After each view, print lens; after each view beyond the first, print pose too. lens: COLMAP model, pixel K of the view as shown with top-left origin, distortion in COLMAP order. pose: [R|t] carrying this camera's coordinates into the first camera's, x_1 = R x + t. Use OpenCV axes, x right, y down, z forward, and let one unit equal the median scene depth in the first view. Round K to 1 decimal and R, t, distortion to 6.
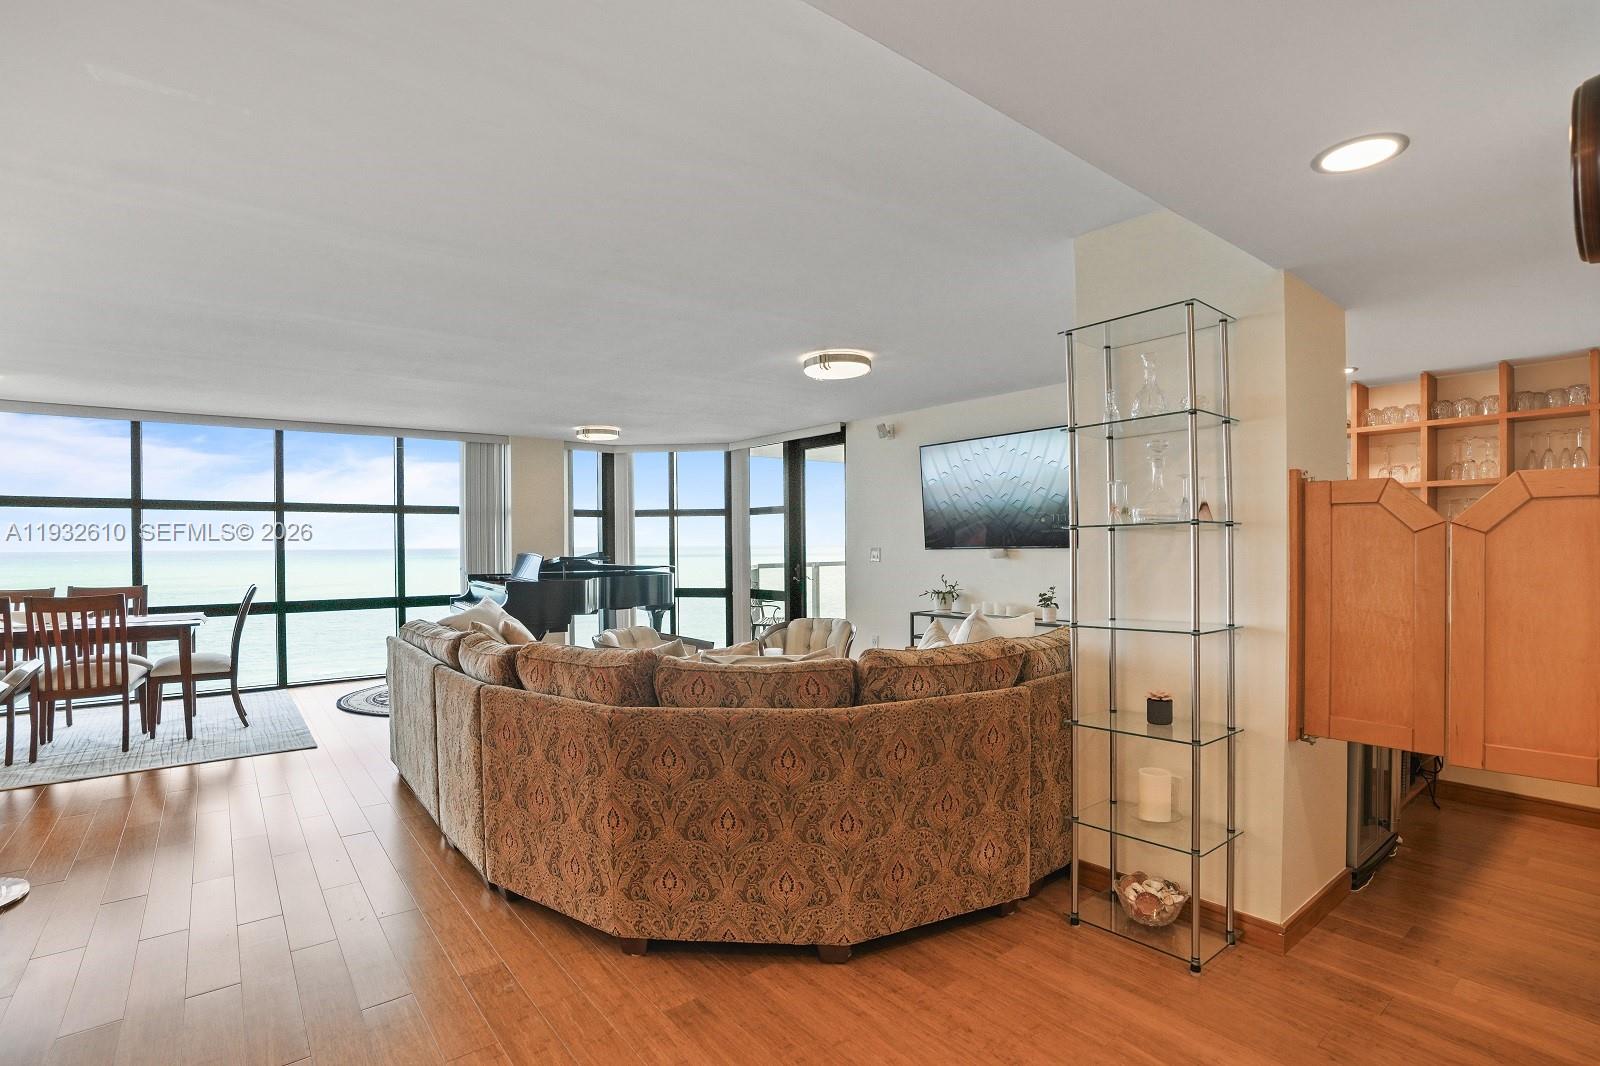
lens RADIAL K [[736.5, 0, 807.5], [0, 736.5, 538.6], [0, 0, 1]] dist [-0.039490, 0.001383]
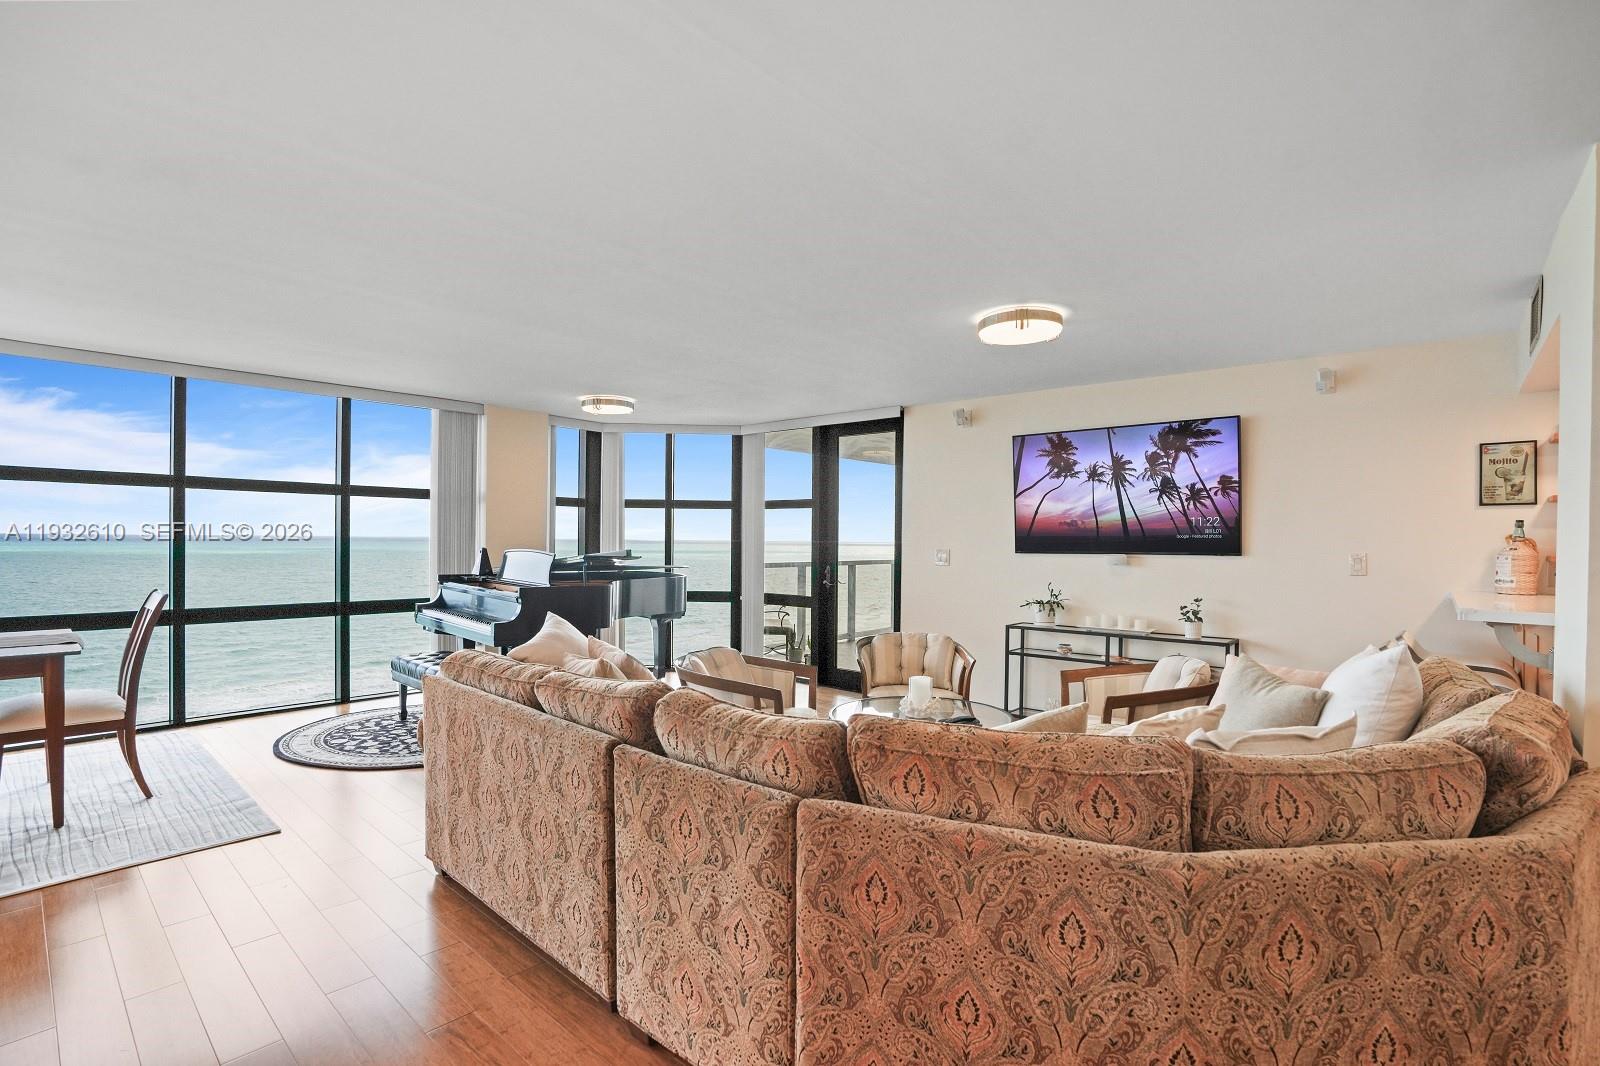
lens RADIAL K [[714.6, 0, 799.3], [0, 714.6, 530.6], [0, 0, 1]] dist [-0.047376, 0.013615]
pose [[0.985441, 0.020470, 0.168779, -0.326621], [-0.019458, 0.999781, -0.007645, -0.000700], [-0.168899, 0.004249, 0.985624, 0.276545]]
